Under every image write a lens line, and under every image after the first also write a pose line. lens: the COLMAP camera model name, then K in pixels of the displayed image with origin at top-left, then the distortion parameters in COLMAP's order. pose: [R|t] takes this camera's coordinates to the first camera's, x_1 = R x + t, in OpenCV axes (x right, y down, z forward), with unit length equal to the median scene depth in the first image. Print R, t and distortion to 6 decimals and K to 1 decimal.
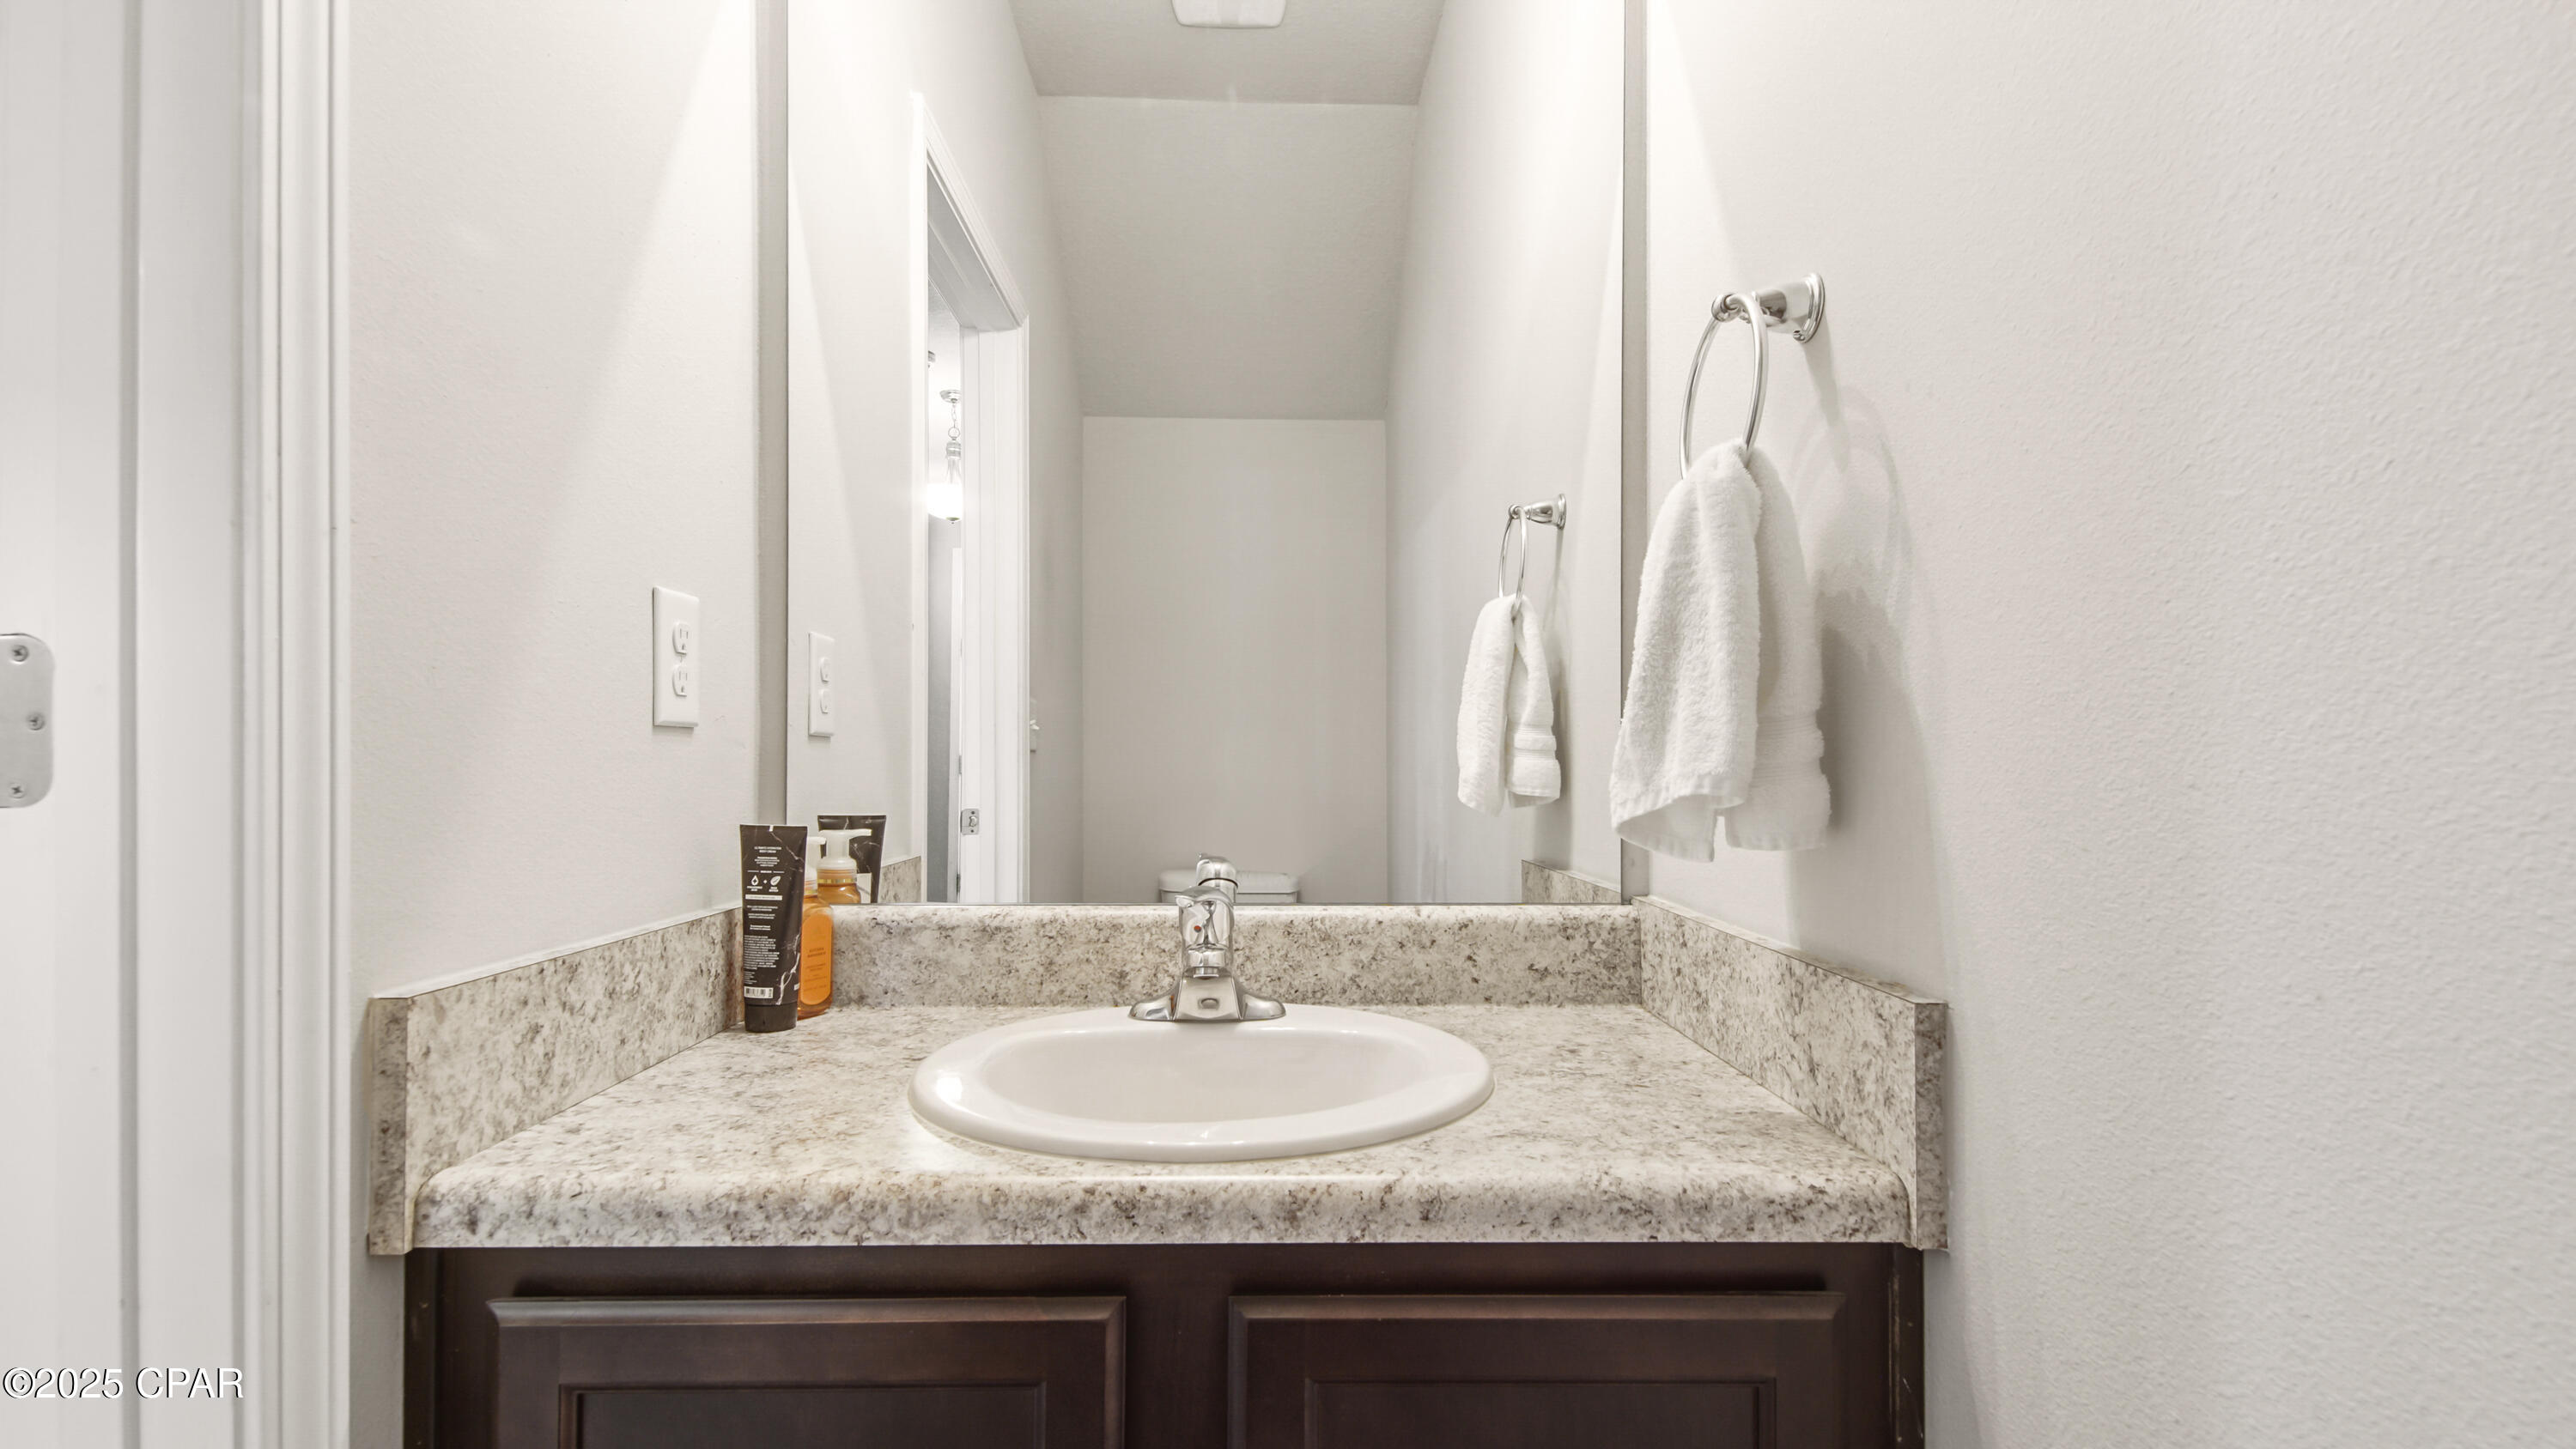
lens RADIAL K [[1300.9, 0, 1291.1], [0, 1300.9, 761.1], [0, 0, 1]] dist [0.050997, -0.041551]
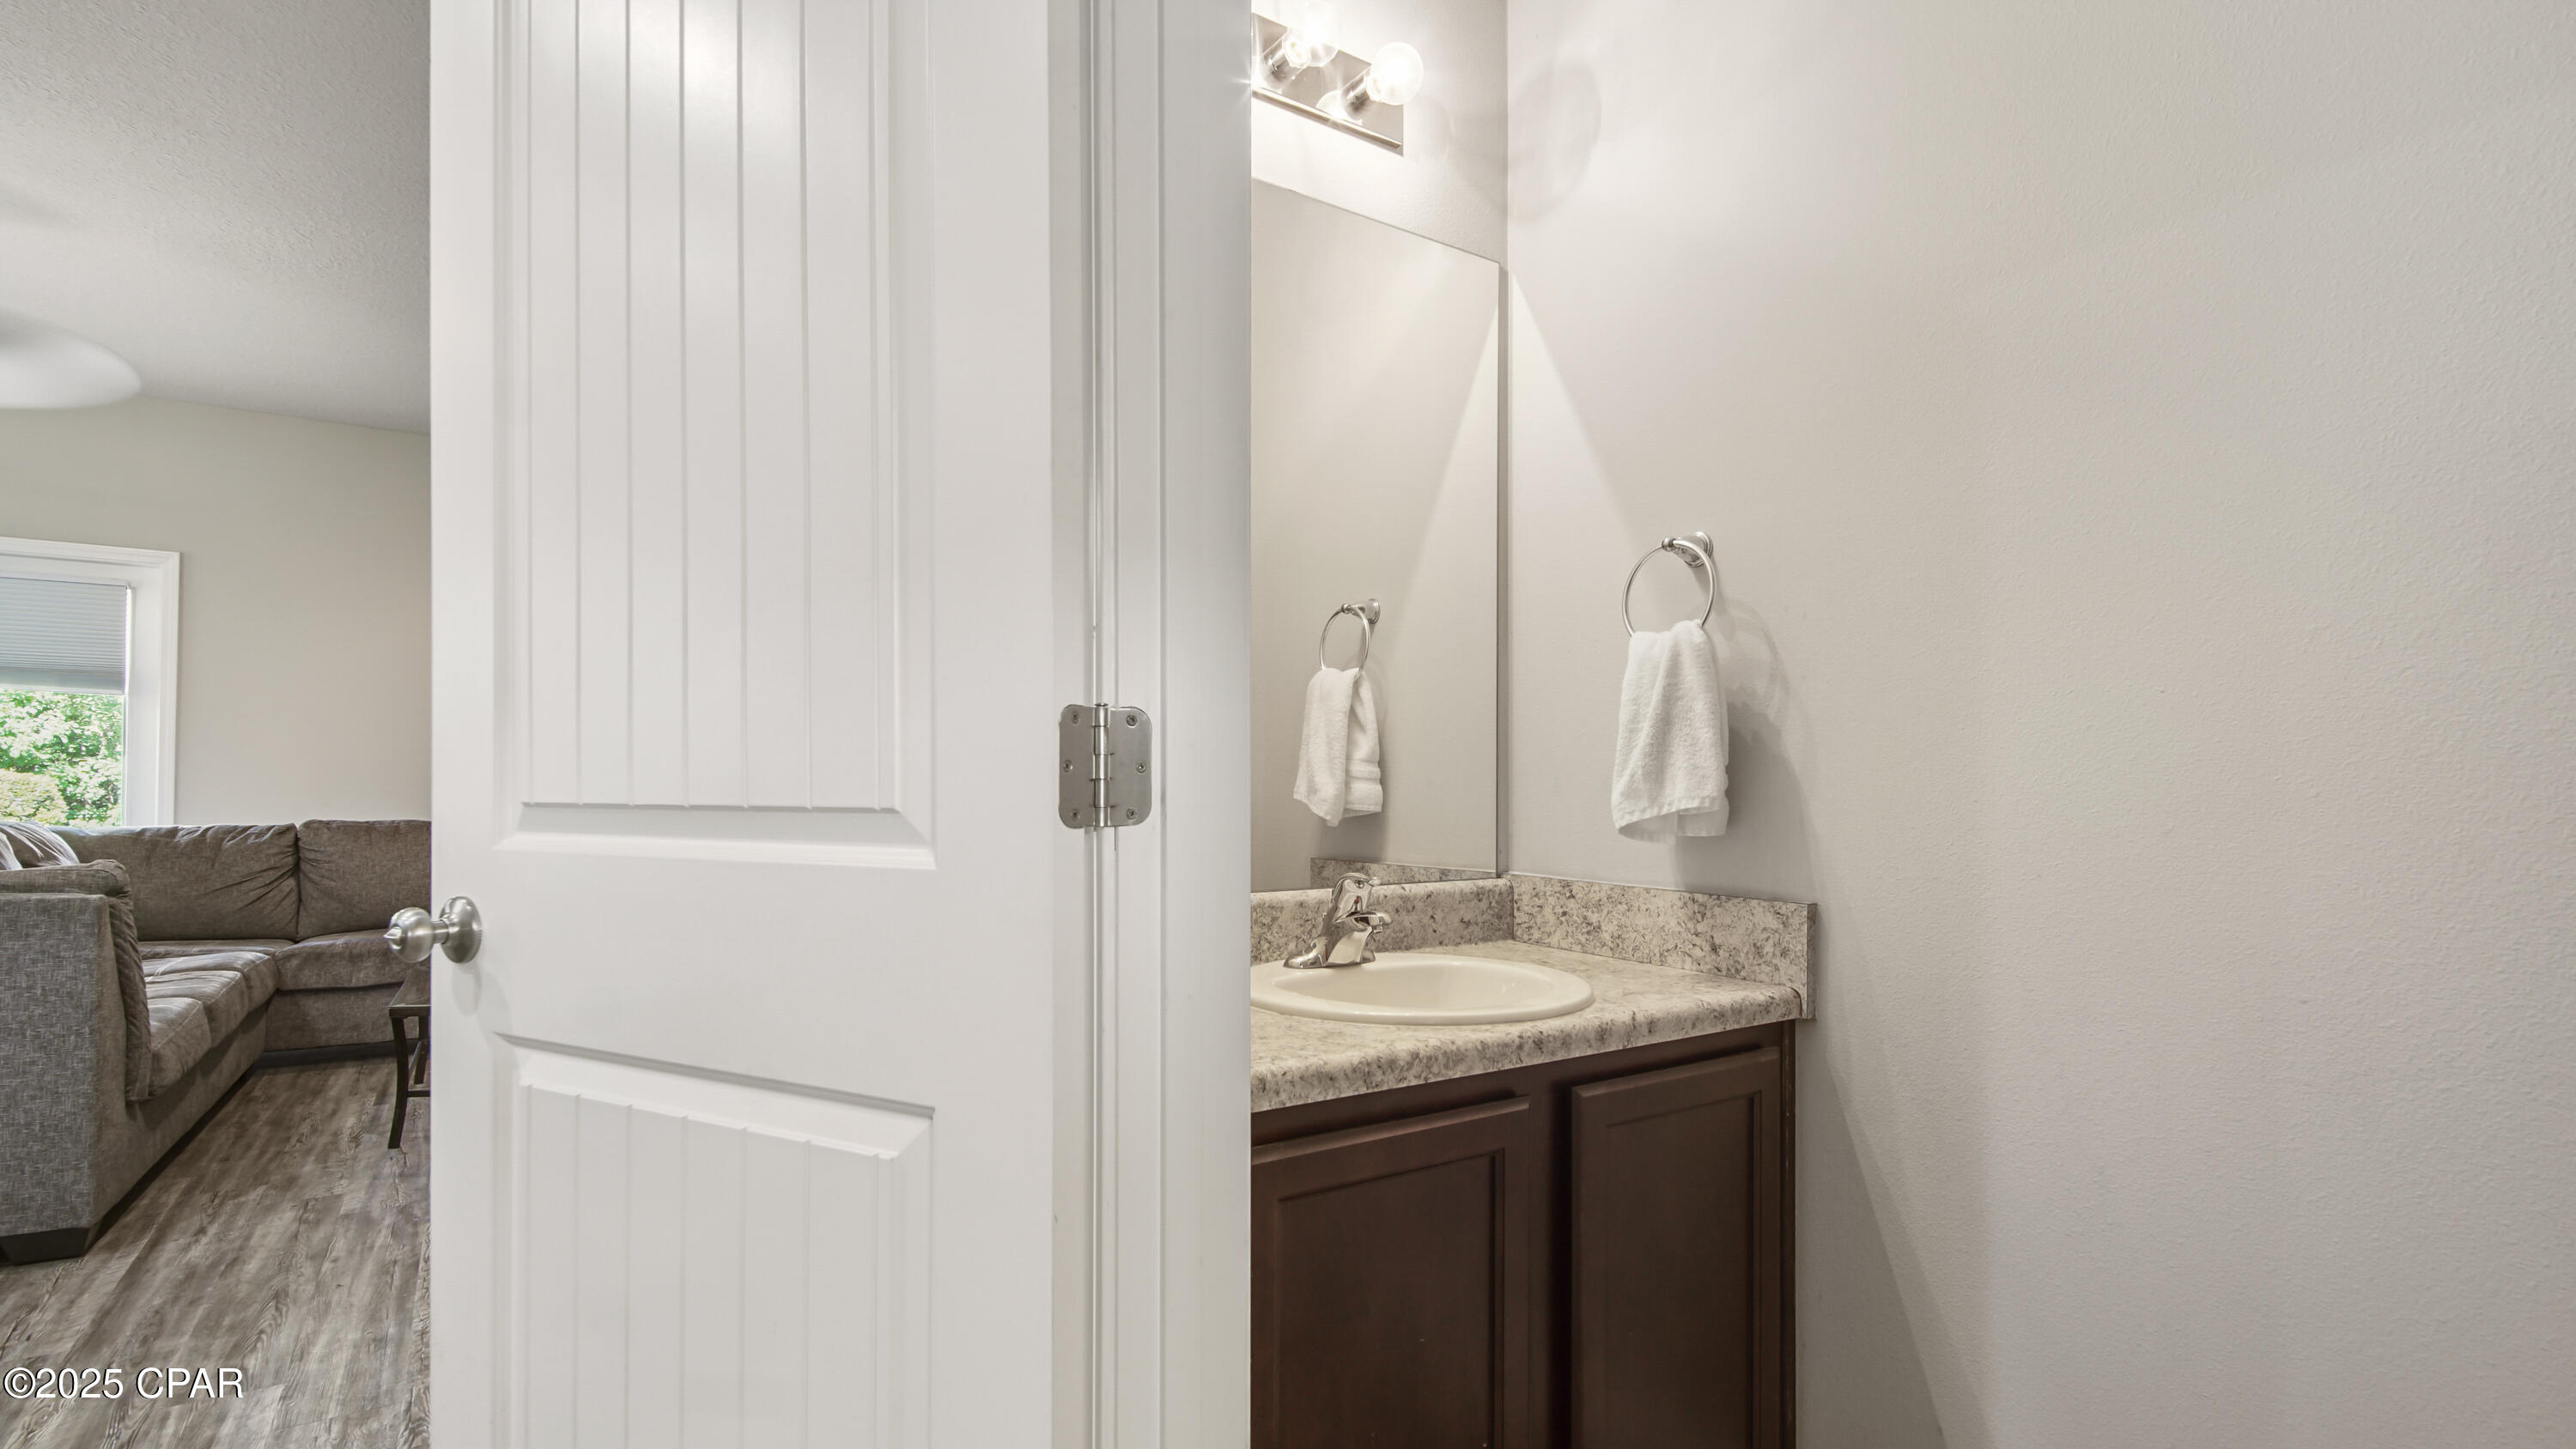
lens RADIAL K [[1229.4, 0, 1347.7], [0, 1229.4, 777.0], [0, 0, 1]] dist [-0.002296, -0.002393]
pose [[0.825762, 0.004049, 0.564004, -1.140777], [-0.002422, 0.999990, -0.003633, -0.010687], [-0.564013, 0.001634, 0.825764, -0.200638]]
